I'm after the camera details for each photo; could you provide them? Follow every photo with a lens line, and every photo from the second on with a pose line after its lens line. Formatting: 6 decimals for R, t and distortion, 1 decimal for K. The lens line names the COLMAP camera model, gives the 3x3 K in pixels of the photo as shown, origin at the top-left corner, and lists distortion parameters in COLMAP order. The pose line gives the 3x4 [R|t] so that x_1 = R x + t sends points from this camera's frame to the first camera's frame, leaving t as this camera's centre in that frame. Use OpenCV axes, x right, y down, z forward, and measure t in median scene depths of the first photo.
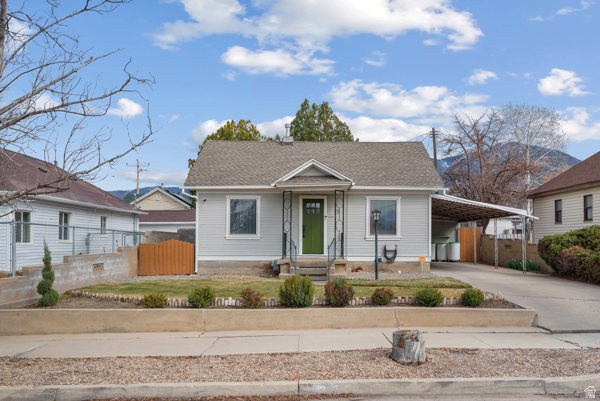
lens RADIAL K [[527.0, 0, 300.9], [0, 527.0, 222.0], [0, 0, 1]] dist [0.001622, 0.000513]
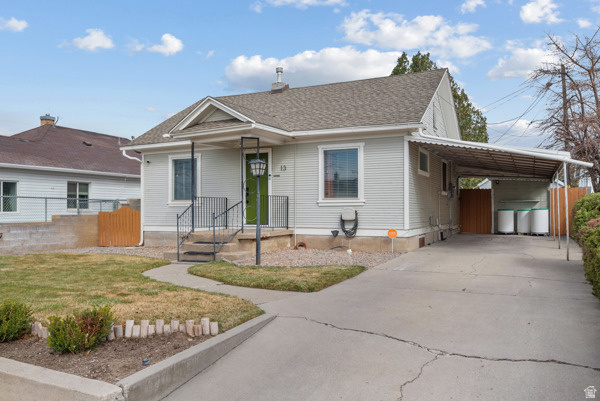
lens RADIAL K [[461.6, 0, 300.0], [0, 461.6, 200.5], [0, 0, 1]] dist [-0.000927, -0.000652]
pose [[0.907103, -0.015217, -0.420634, 0.368361], [0.021490, 0.999717, 0.010178, 0.019892], [0.420360, -0.018272, 0.907173, 0.412882]]
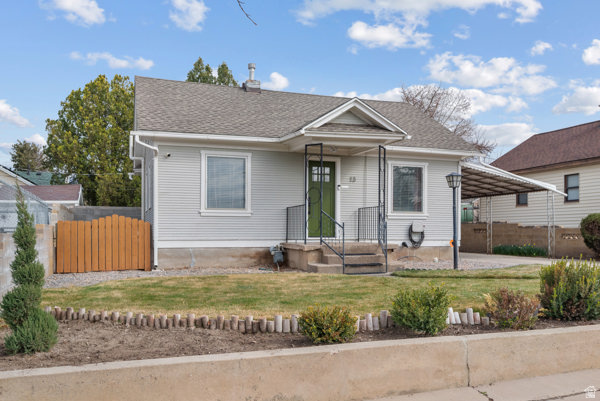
lens RADIAL K [[527.0, 0, 300.9], [0, 527.0, 222.0], [0, 0, 1]] dist [0.001622, 0.000513]
pose [[0.940357, 0.005914, 0.340139, -0.251701], [-0.009784, 0.999905, 0.009663, 0.033293], [-0.340050, -0.012415, 0.940326, 0.330851]]
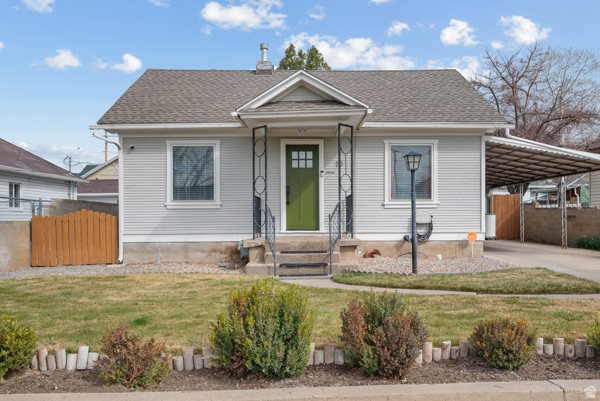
lens RADIAL K [[518.6, 0, 300.4], [0, 518.6, 217.3], [0, 0, 1]] dist [-0.000381, 0.006281]
pose [[0.999688, -0.009394, 0.023140, 0.005565], [0.008665, 0.999470, 0.031379, 0.024833], [-0.023422, -0.031169, 0.999240, 0.367783]]
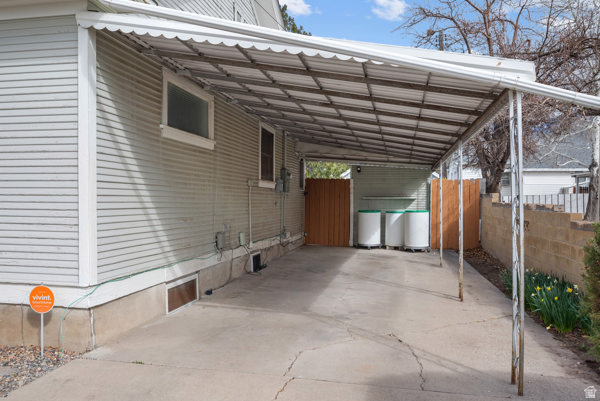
lens RADIAL K [[455.8, 0, 300.0], [0, 455.8, 200.5], [0, 0, 1]] dist [0.001061, 0.000889]
pose [[0.982704, 0.002805, -0.185161, 0.374427], [0.003709, 0.999387, 0.034825, 0.021293], [0.185145, -0.034909, 0.982091, 0.820326]]
